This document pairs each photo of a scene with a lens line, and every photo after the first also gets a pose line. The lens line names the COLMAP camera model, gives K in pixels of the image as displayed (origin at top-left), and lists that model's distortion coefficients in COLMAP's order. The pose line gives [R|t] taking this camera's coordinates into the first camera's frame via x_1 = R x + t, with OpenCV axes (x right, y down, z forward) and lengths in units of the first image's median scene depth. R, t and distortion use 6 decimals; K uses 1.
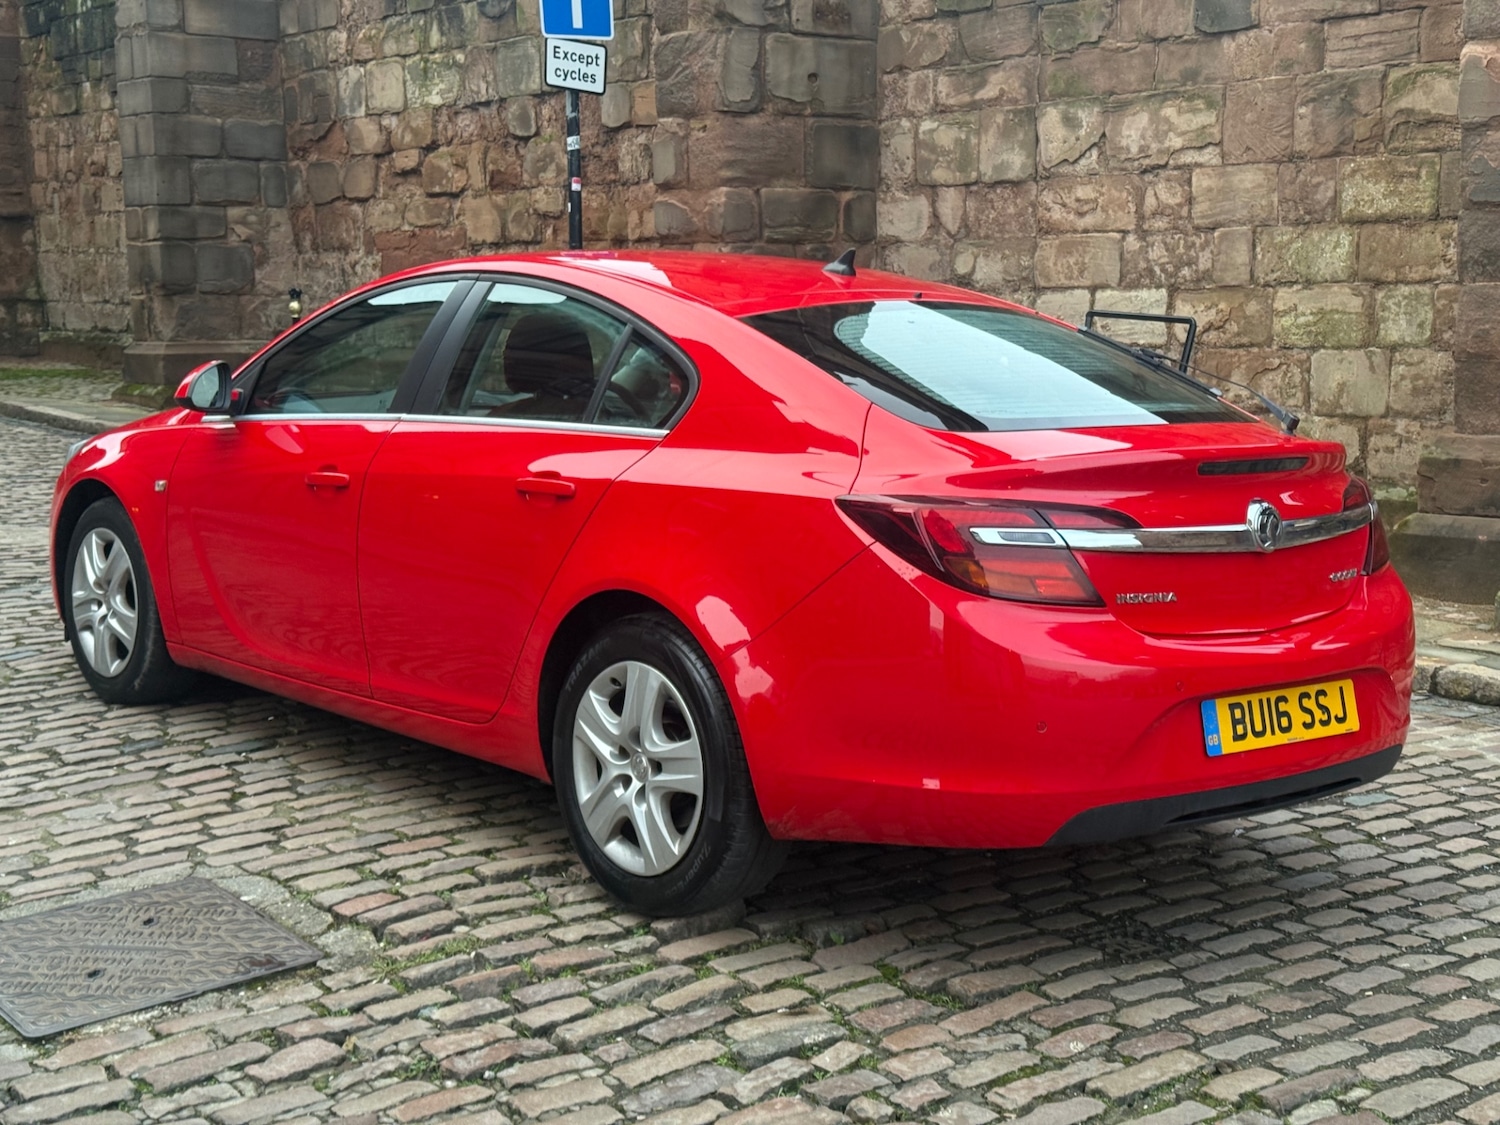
lens RADIAL K [[2089.7, 0, 759.0], [0, 2089.7, 555.3], [0, 0, 1]] dist [0.104867, 0.000000]
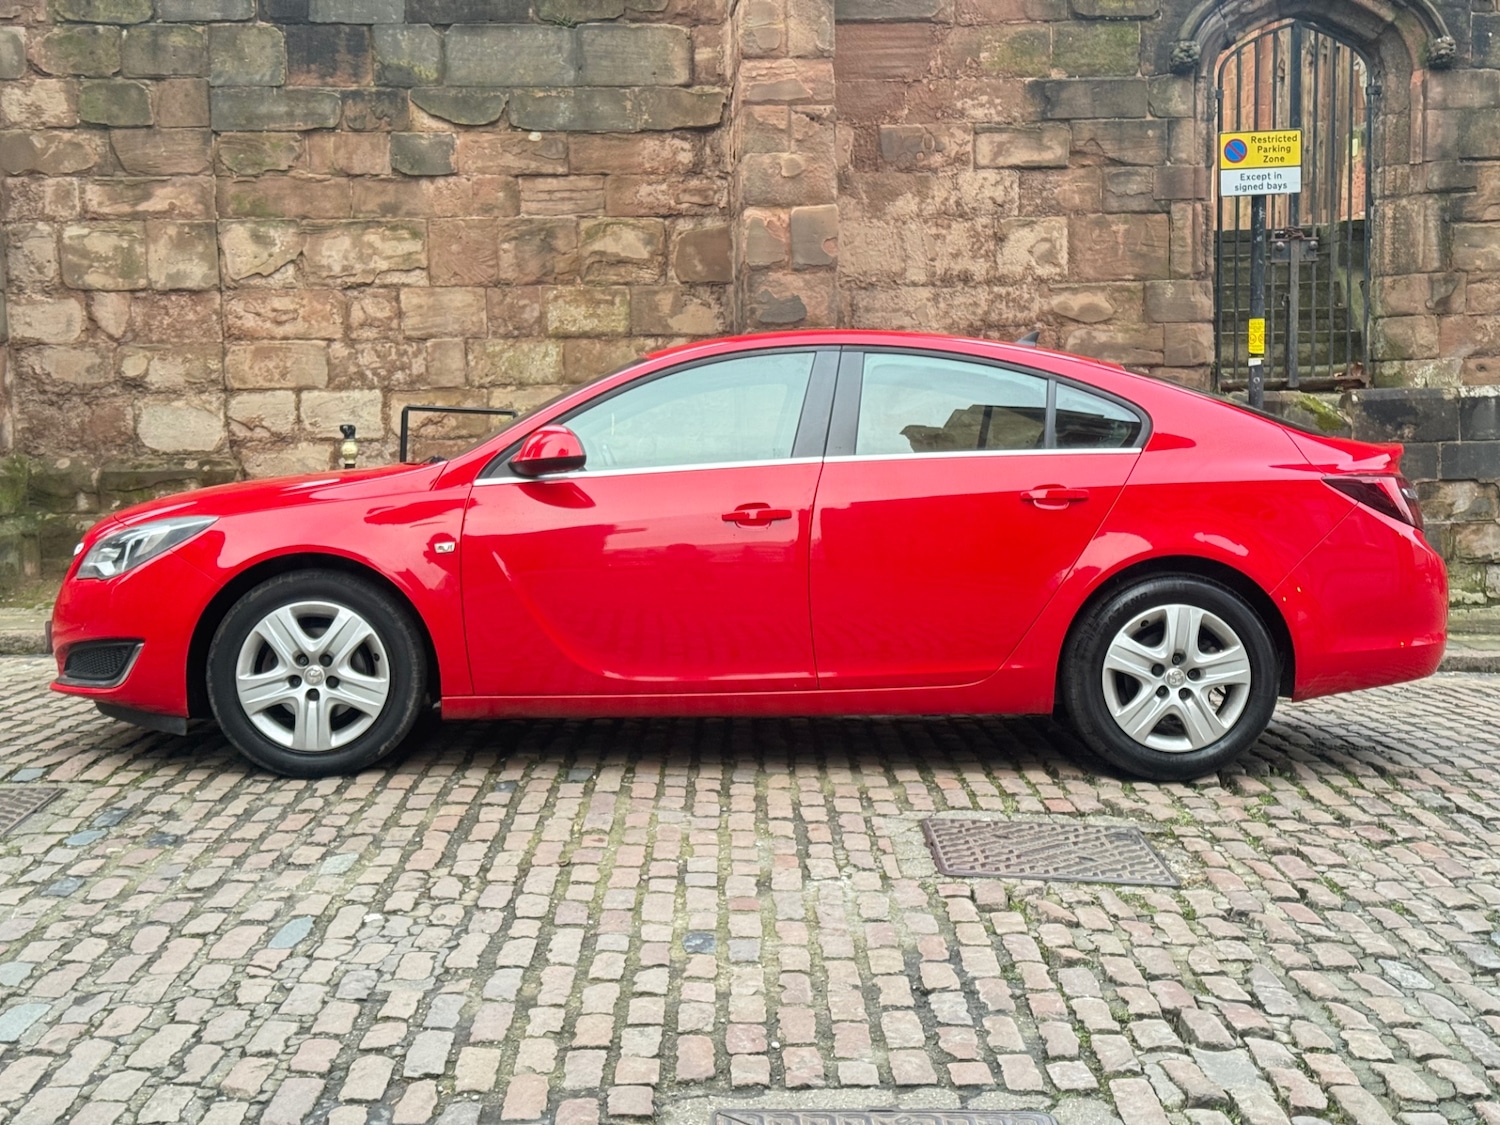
lens RADIAL K [[2089.7, 0, 752.0], [0, 2089.7, 568.9], [0, 0, 1]] dist [0.104867, 0.000000]
pose [[0.618497, -0.062807, 0.783273, -0.622246], [0.110544, 0.993842, -0.007598, 0.001927], [-0.777973, 0.091286, 0.621631, 0.144548]]
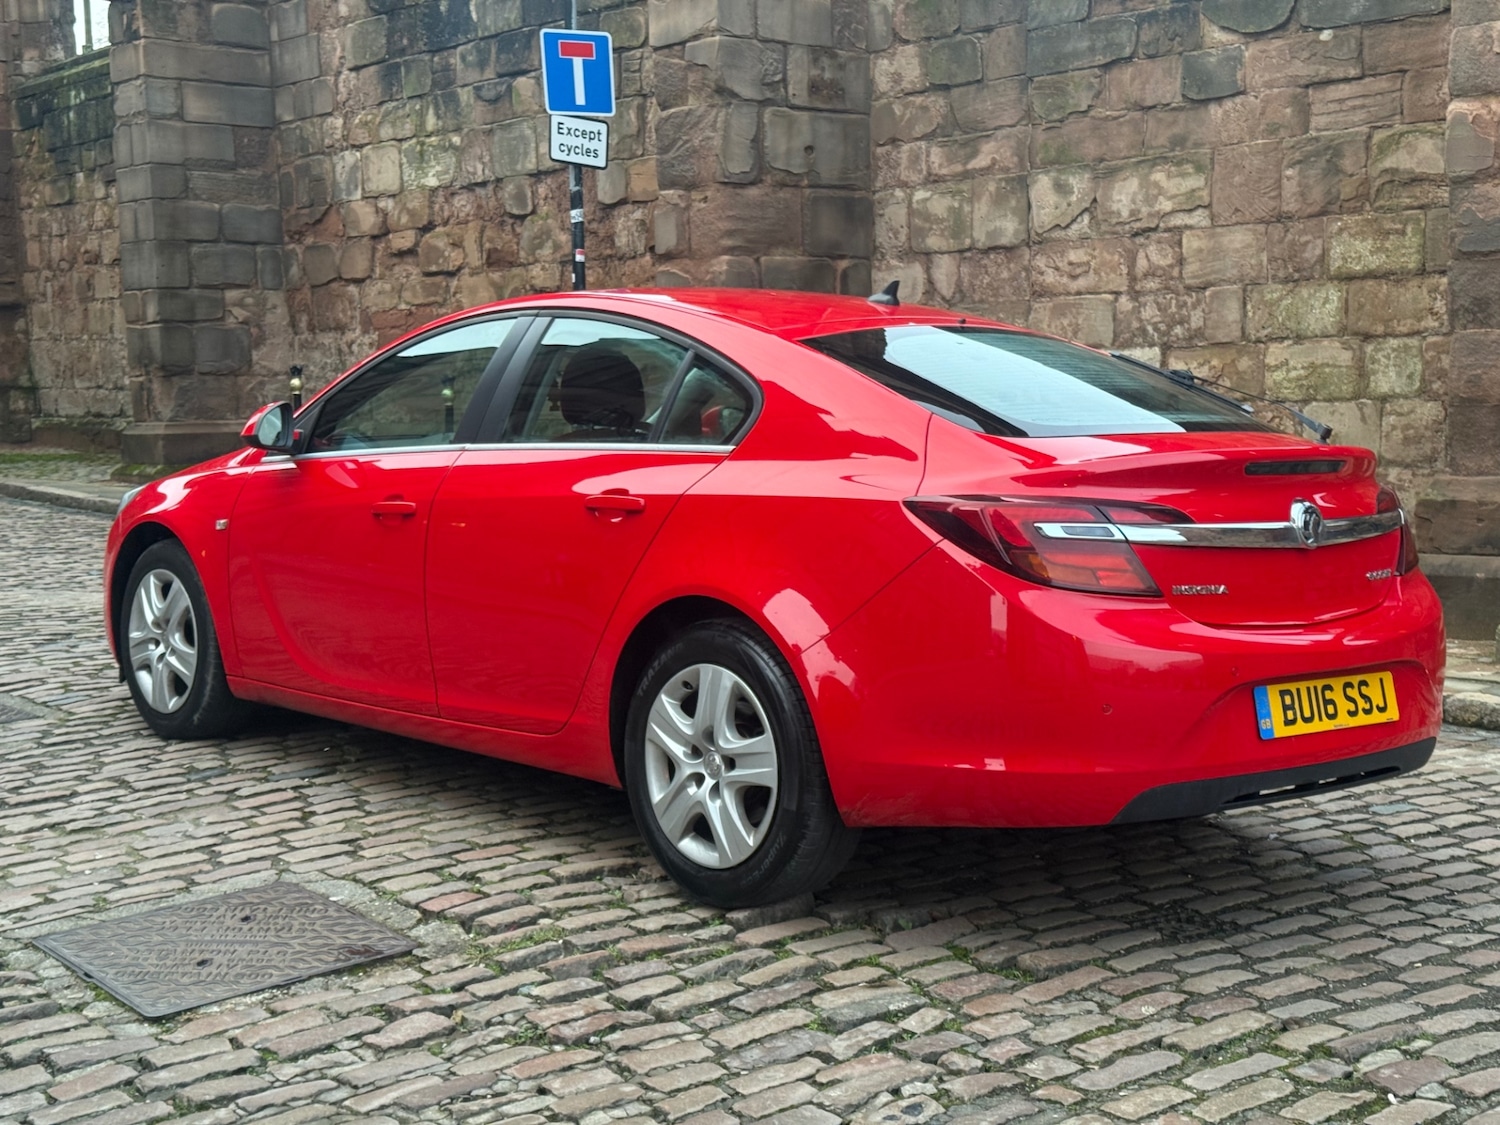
lens RADIAL K [[2089.7, 0, 738.8], [0, 2089.7, 572.3], [0, 0, 1]] dist [0.104867, 0.000000]
pose [[0.999890, -0.012187, 0.008502, -0.023408], [0.012491, 0.999246, -0.036753, 0.019662], [-0.008048, 0.036855, 0.999288, -0.023403]]
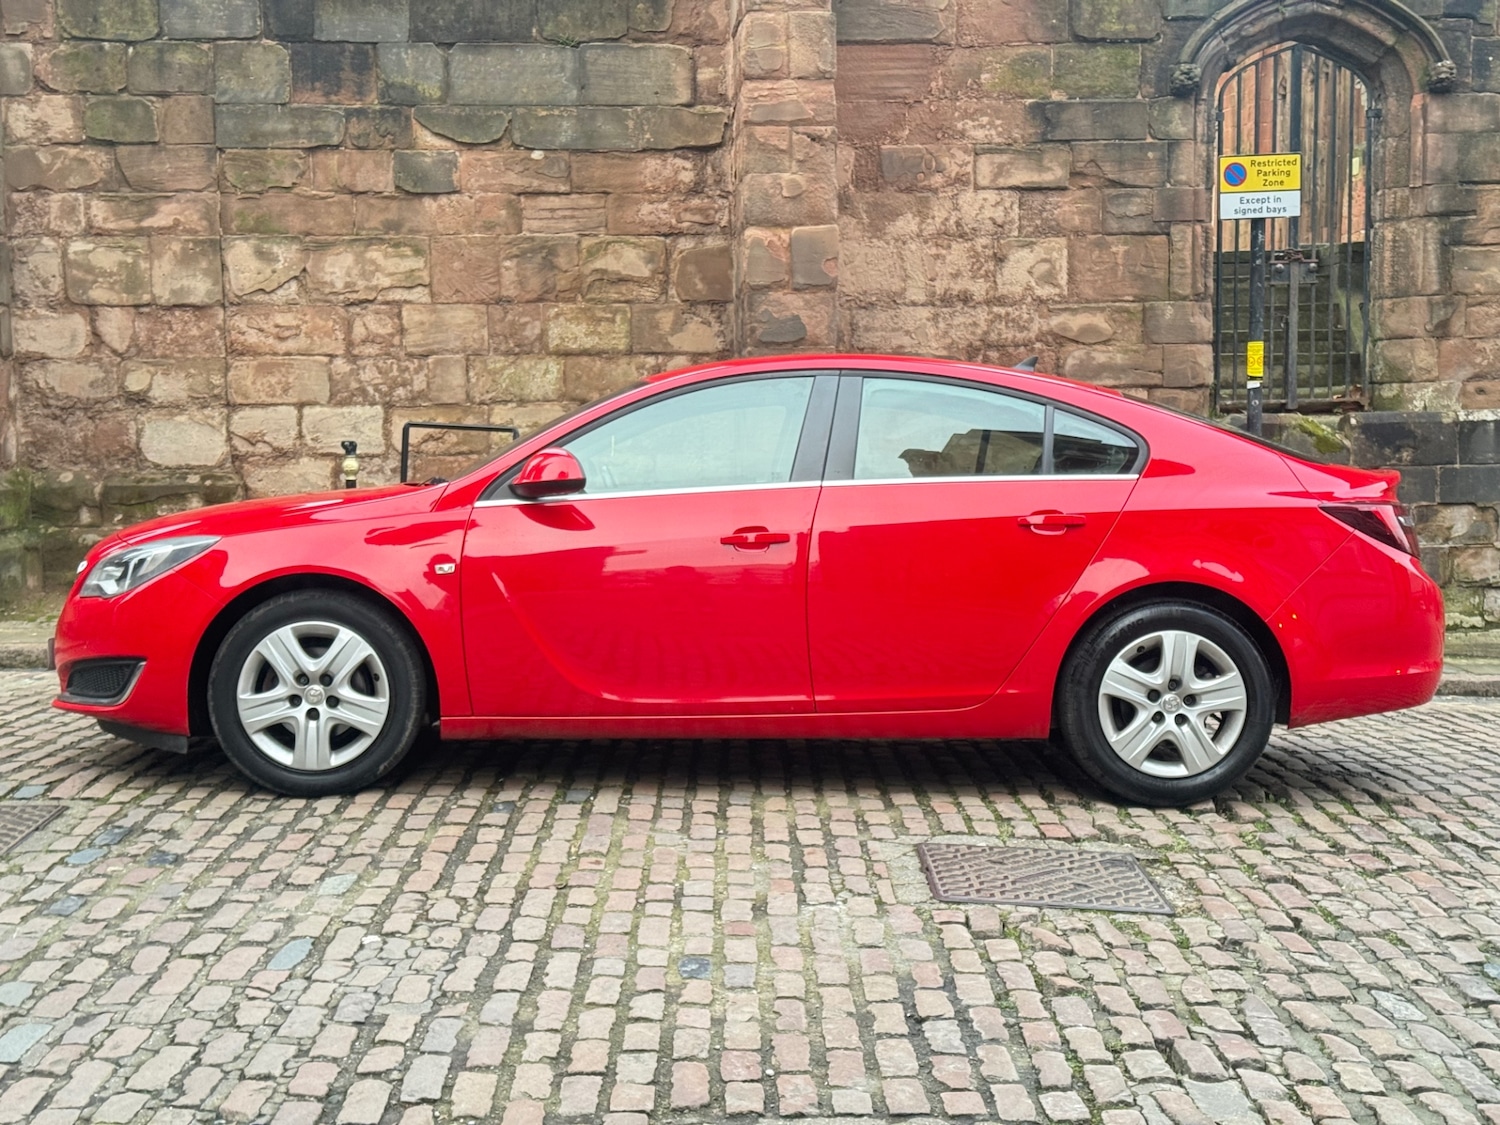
lens RADIAL K [[2089.7, 0, 738.7], [0, 2089.7, 568.5], [0, 0, 1]] dist [0.104867, 0.000000]
pose [[0.623295, -0.053943, 0.780124, -0.624686], [0.103371, 0.994547, -0.013821, -0.001665], [-0.775124, 0.089256, 0.625472, 0.142010]]
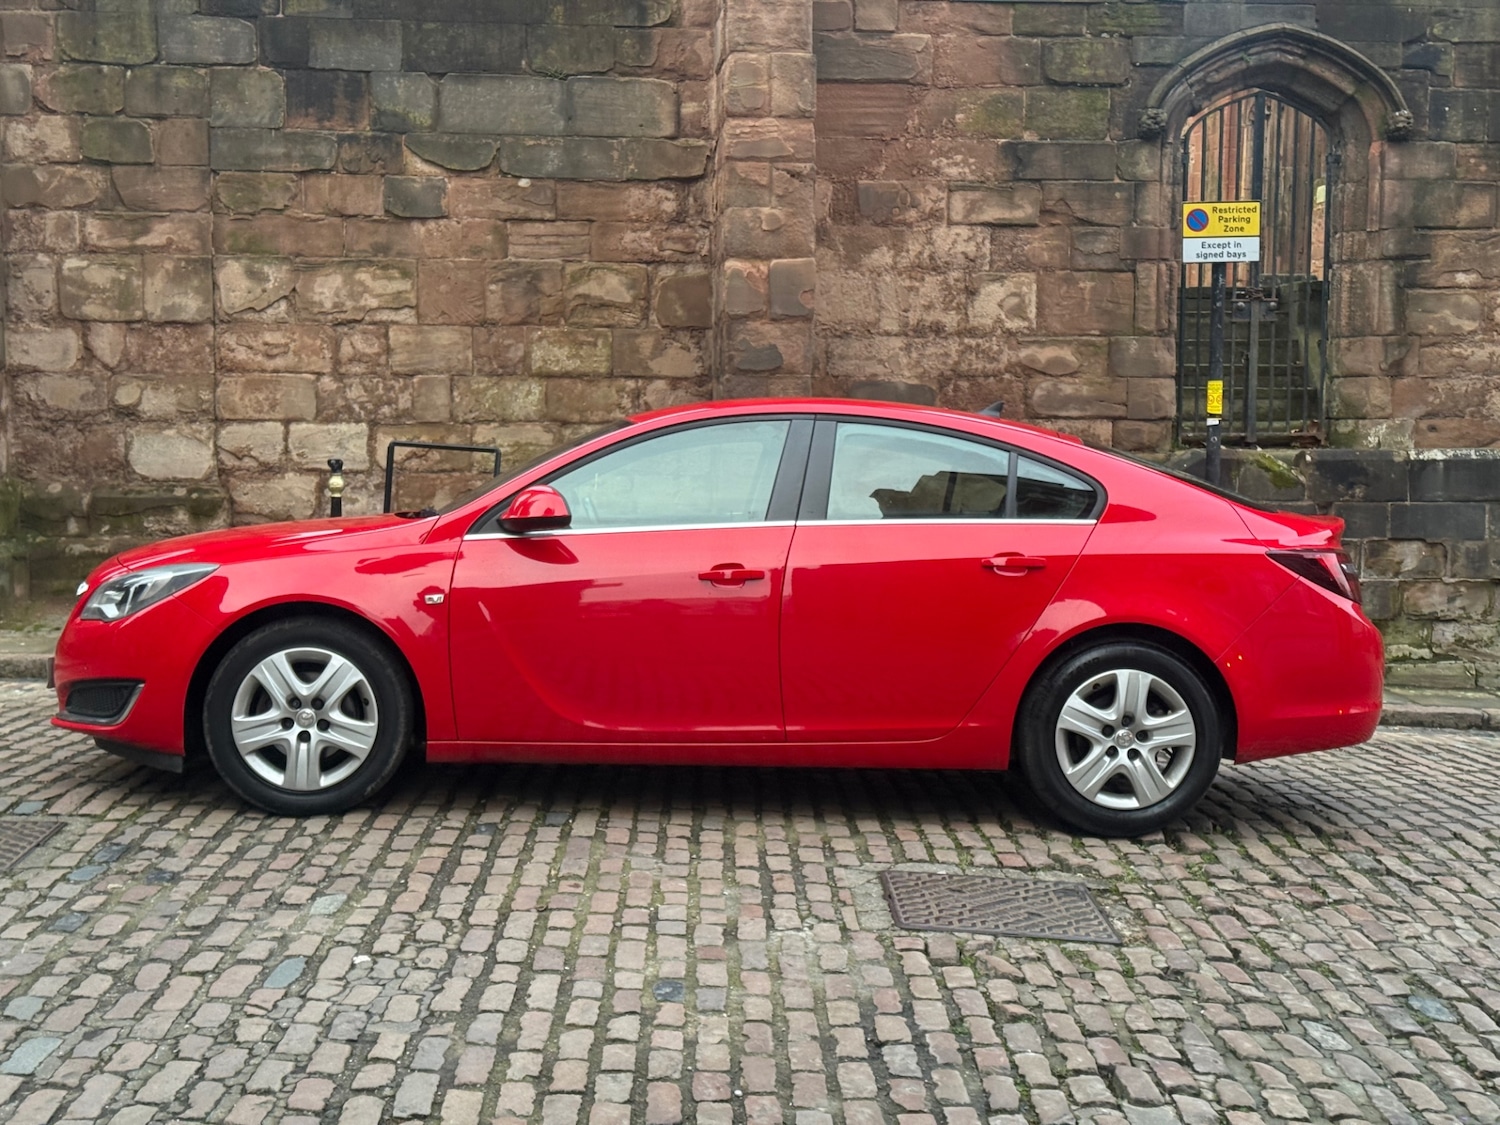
lens RADIAL K [[2089.7, 0, 748.7], [0, 2089.7, 532.9], [0, 0, 1]] dist [0.104867, 0.000000]
pose [[0.609717, -0.028861, 0.792094, -0.649894], [0.086195, 0.995824, -0.030065, -0.012051], [-0.787919, 0.086606, 0.609658, 0.122681]]
